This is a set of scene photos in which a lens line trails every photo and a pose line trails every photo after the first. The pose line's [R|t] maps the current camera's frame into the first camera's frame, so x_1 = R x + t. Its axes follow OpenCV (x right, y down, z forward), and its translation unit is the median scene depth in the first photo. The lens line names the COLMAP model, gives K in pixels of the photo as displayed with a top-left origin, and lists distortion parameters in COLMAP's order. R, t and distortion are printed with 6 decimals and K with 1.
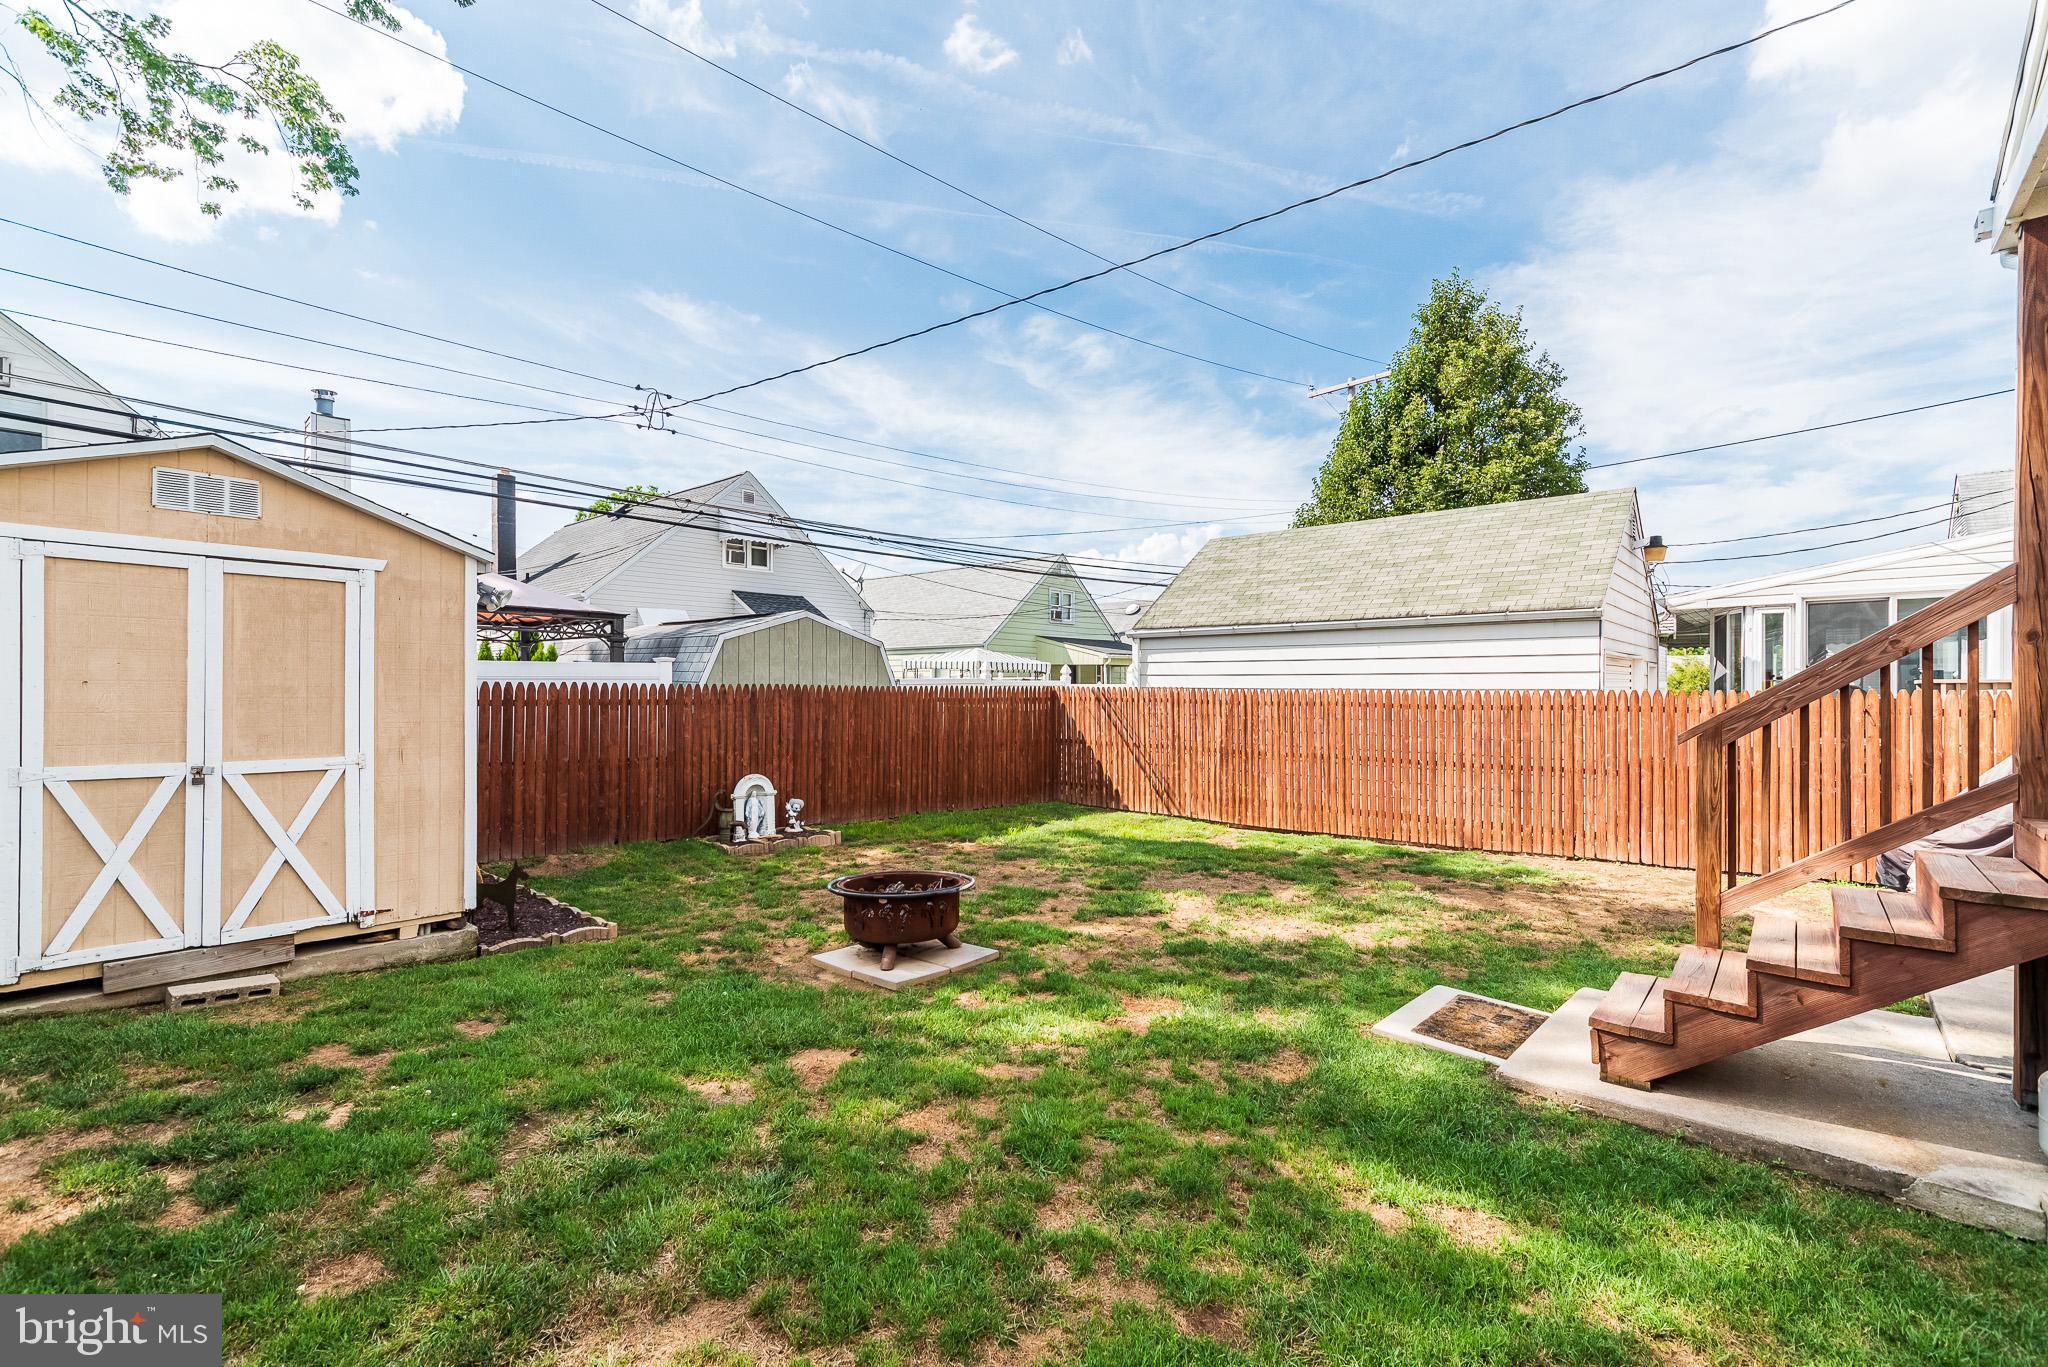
lens RADIAL K [[890.6, 0, 1016.5], [0, 890.6, 694.8], [0, 0, 1]] dist [-0.001651, -0.000456]
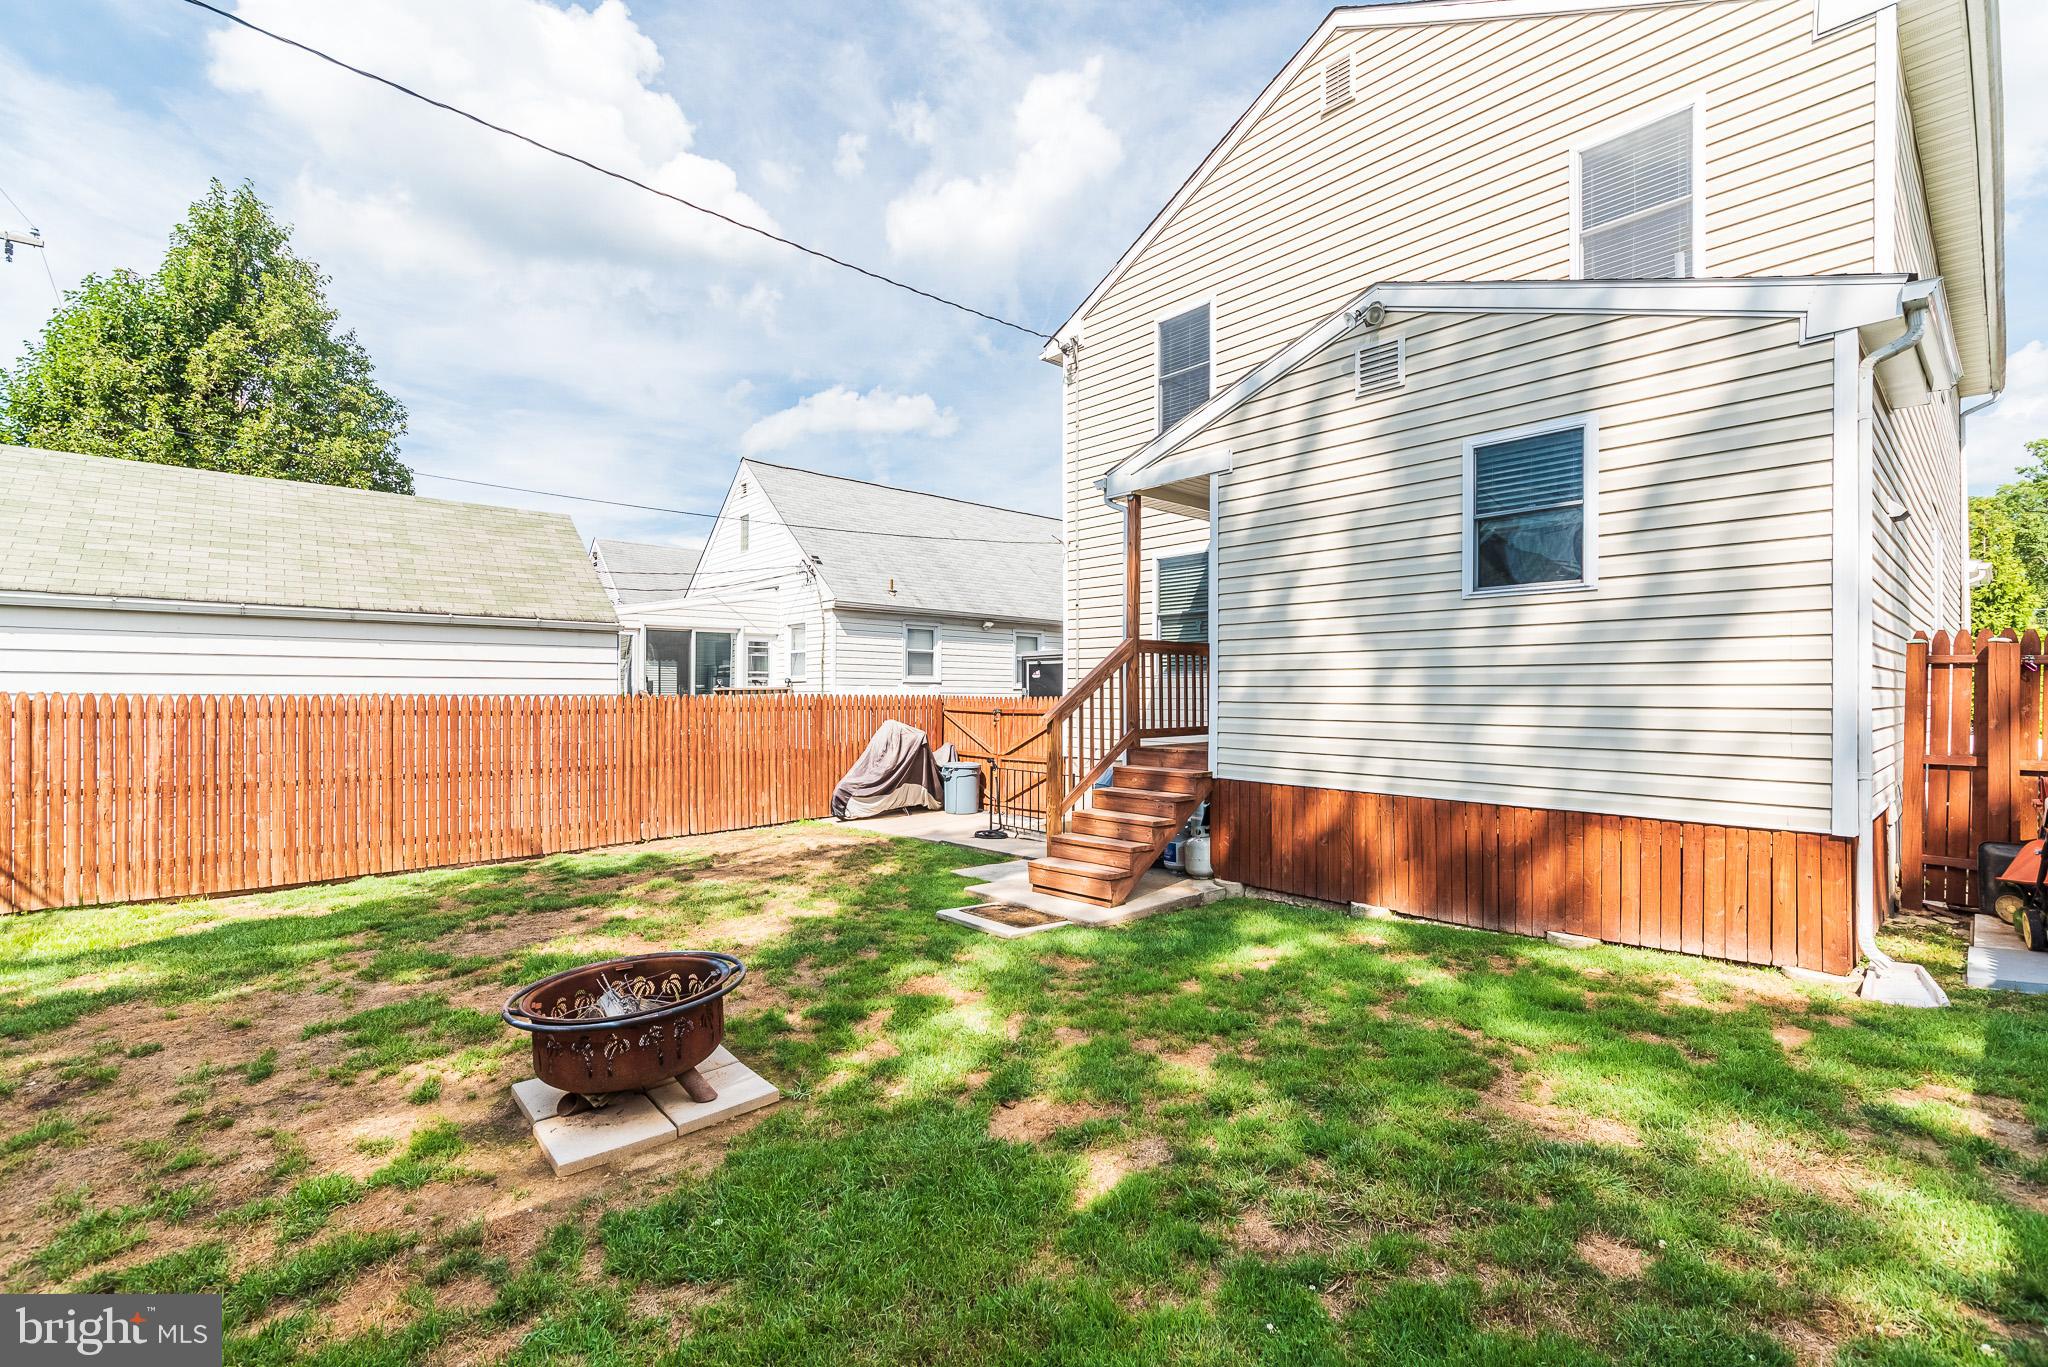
lens RADIAL K [[890.6, 0, 1022.0], [0, 890.6, 689.4], [0, 0, 1]] dist [-0.001651, -0.000456]
pose [[0.100881, 0.004496, 0.994888, -0.427120], [0.008212, 0.999952, -0.005352, -0.002319], [-0.994865, 0.008710, 0.100840, 0.360567]]
